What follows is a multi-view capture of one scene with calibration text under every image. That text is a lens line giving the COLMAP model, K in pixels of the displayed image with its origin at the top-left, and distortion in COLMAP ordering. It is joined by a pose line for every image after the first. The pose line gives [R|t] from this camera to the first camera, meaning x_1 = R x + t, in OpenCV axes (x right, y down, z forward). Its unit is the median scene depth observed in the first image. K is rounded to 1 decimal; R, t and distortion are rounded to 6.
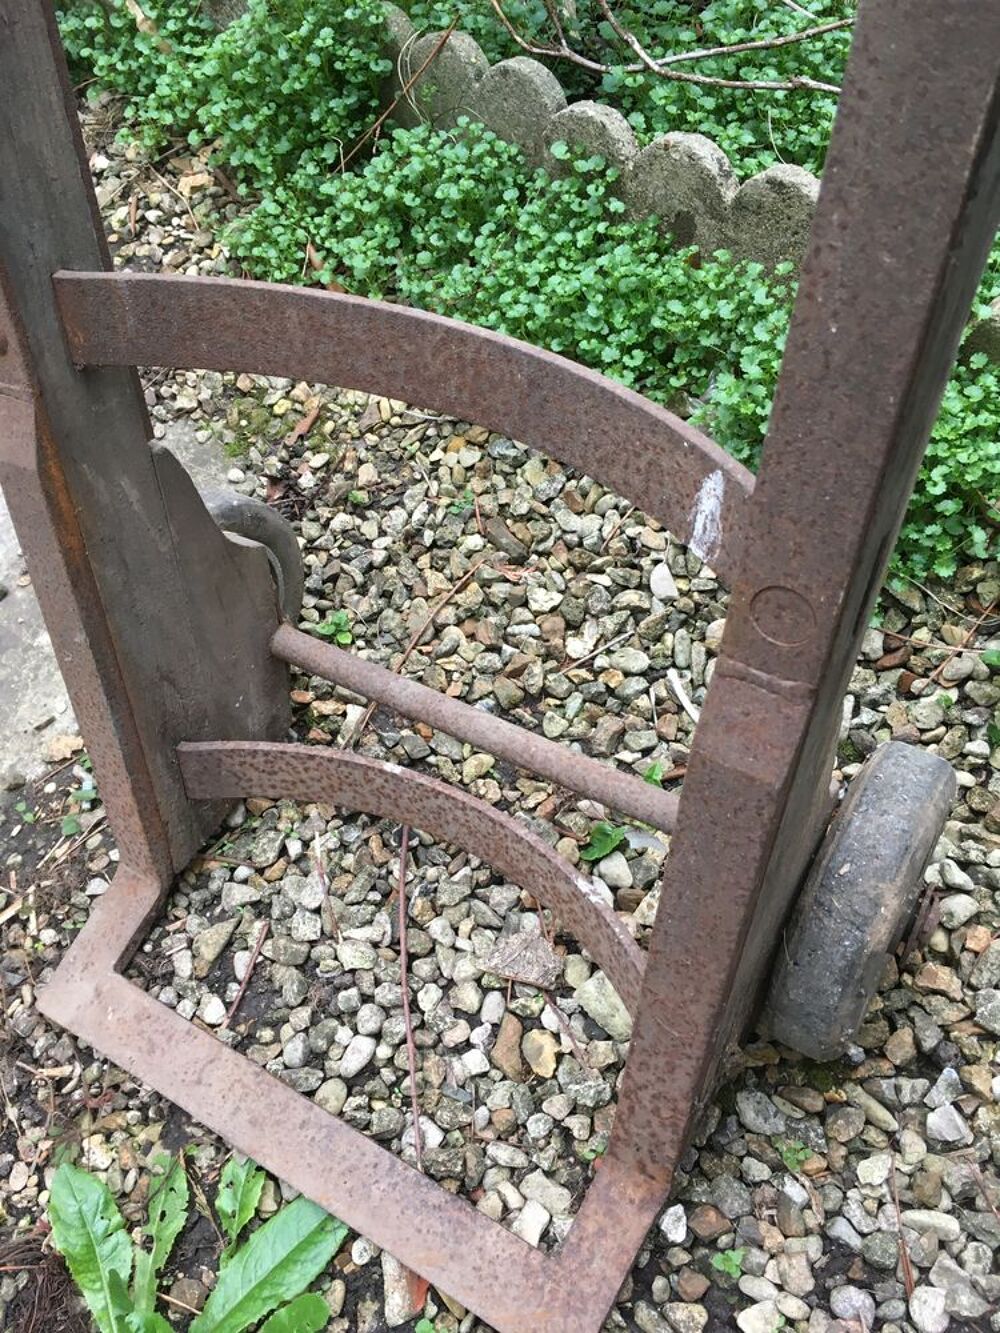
lens RADIAL K [[1153.6, 0, 503.5], [0, 1153.6, 662.0], [0, 0, 1]] dist [0.084984, -0.131565]
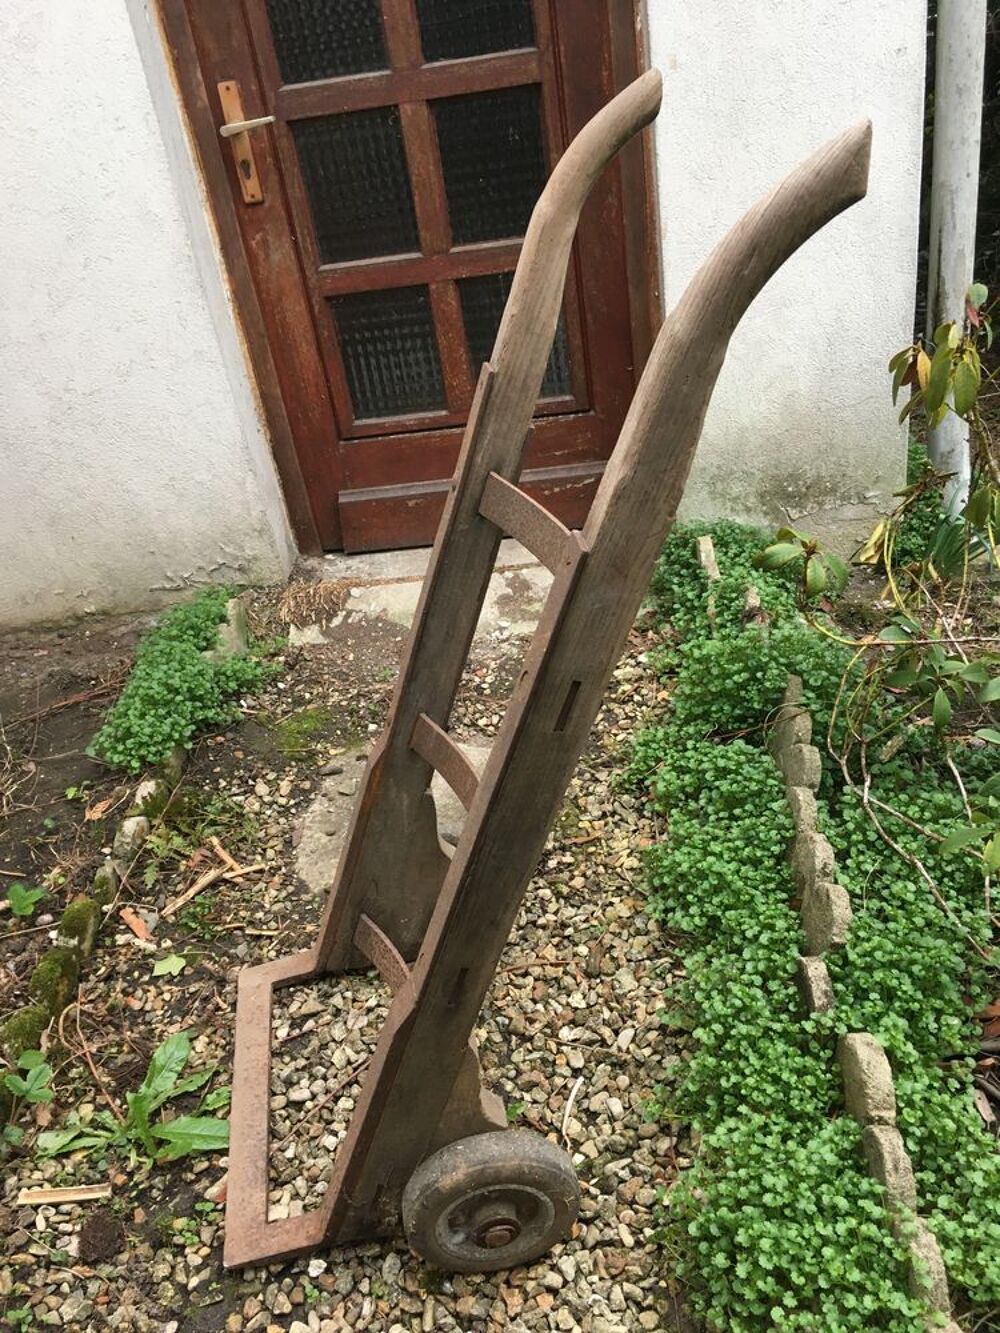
lens RADIAL K [[1153.6, 0, 503.5], [0, 1153.6, 662.0], [0, 0, 1]] dist [0.084984, -0.131565]
pose [[0.645718, 0.505547, -0.572251, 0.699624], [-0.661487, 0.744716, -0.088501, -0.206035], [0.381423, 0.435683, 0.815289, -0.629612]]
